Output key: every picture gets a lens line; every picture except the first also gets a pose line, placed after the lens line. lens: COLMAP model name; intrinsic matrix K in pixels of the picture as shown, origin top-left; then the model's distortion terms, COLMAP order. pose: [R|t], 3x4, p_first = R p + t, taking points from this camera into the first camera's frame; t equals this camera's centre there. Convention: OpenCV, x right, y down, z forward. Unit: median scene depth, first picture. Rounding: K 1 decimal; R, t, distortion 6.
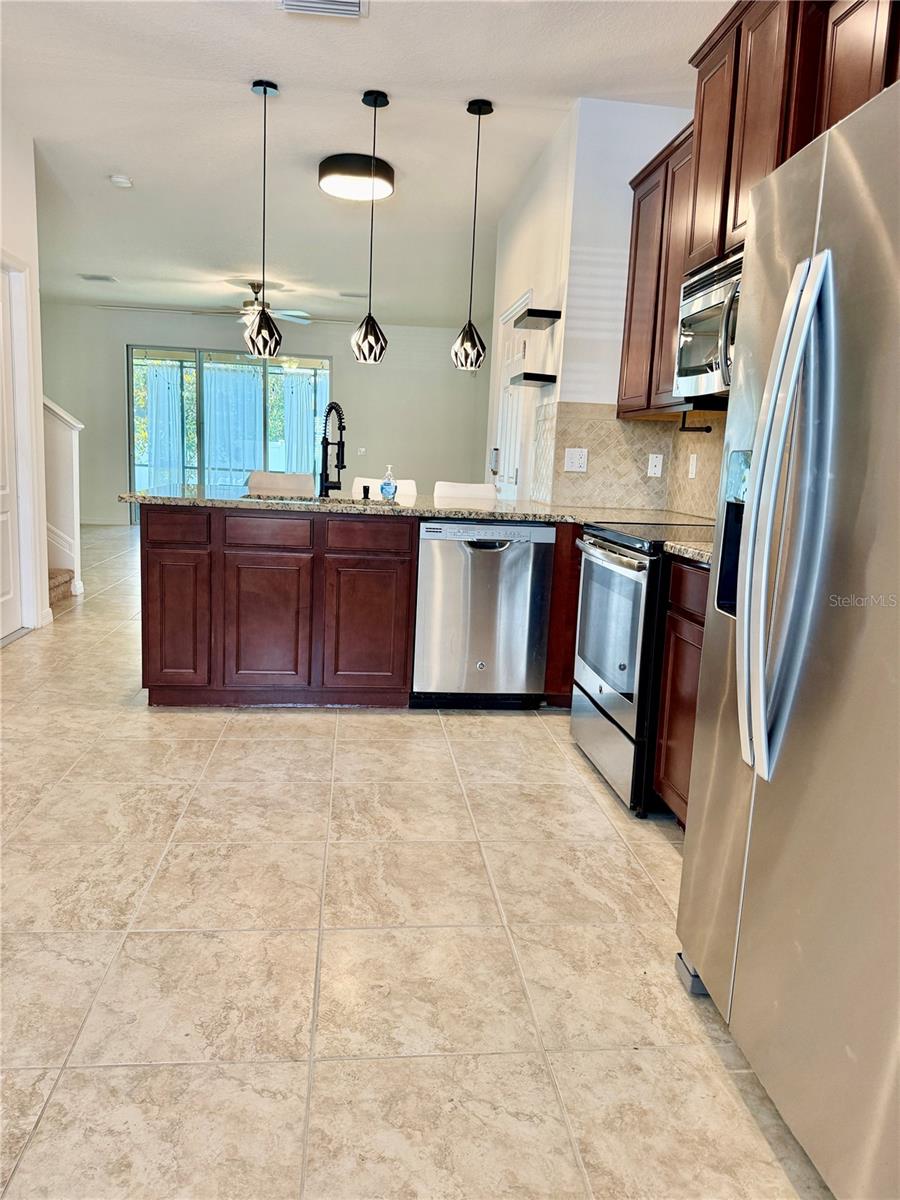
lens RADIAL K [[842.7, 0, 450.0], [0, 842.7, 600.0], [0, 0, 1]] dist [0.131887, -0.255879]
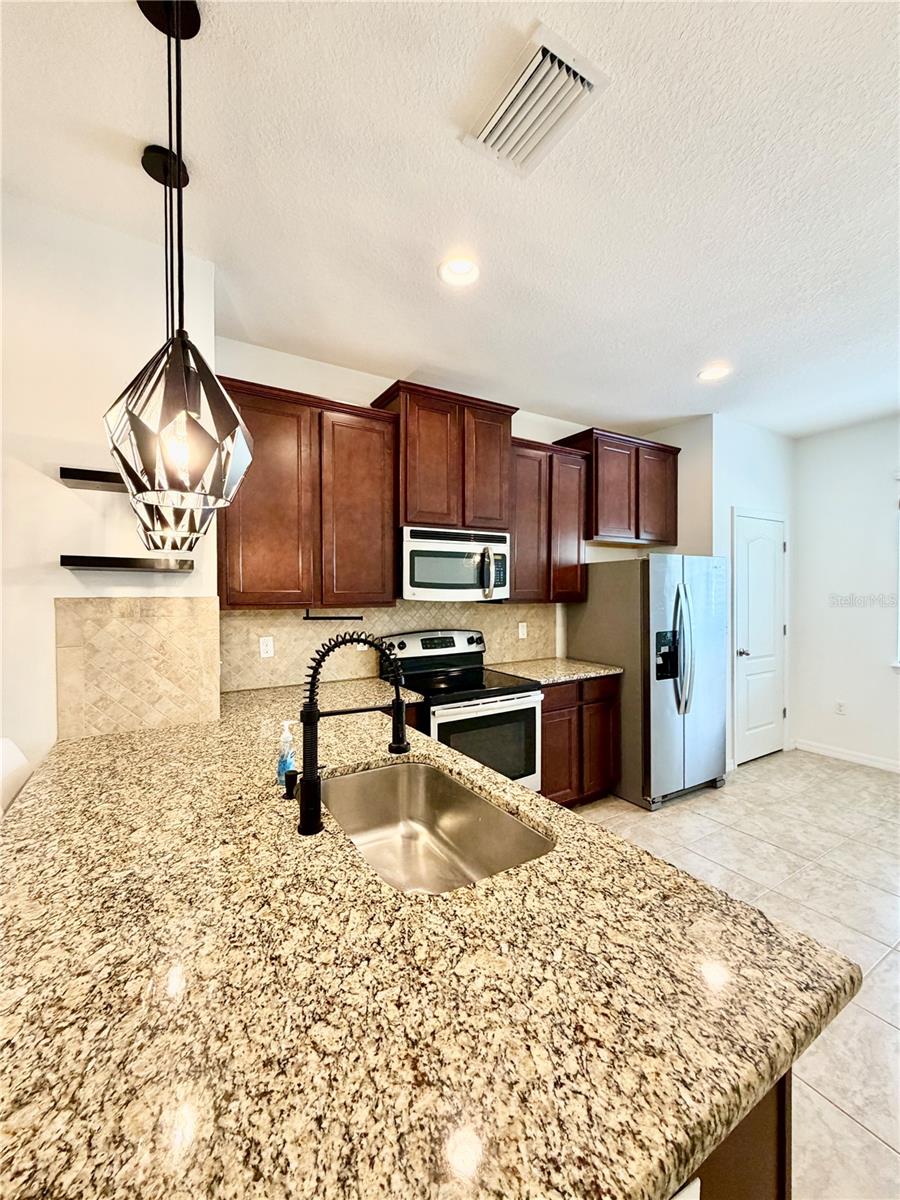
lens RADIAL K [[477.7, 0, 451.4], [0, 477.7, 596.0], [0, 0, 1]] dist [-0.003161, 0.000350]
pose [[-0.422418, -0.052169, 0.904899, -0.473617], [0.139770, 0.982652, 0.121898, -0.309489], [-0.895560, 0.177970, -0.407798, 1.174166]]
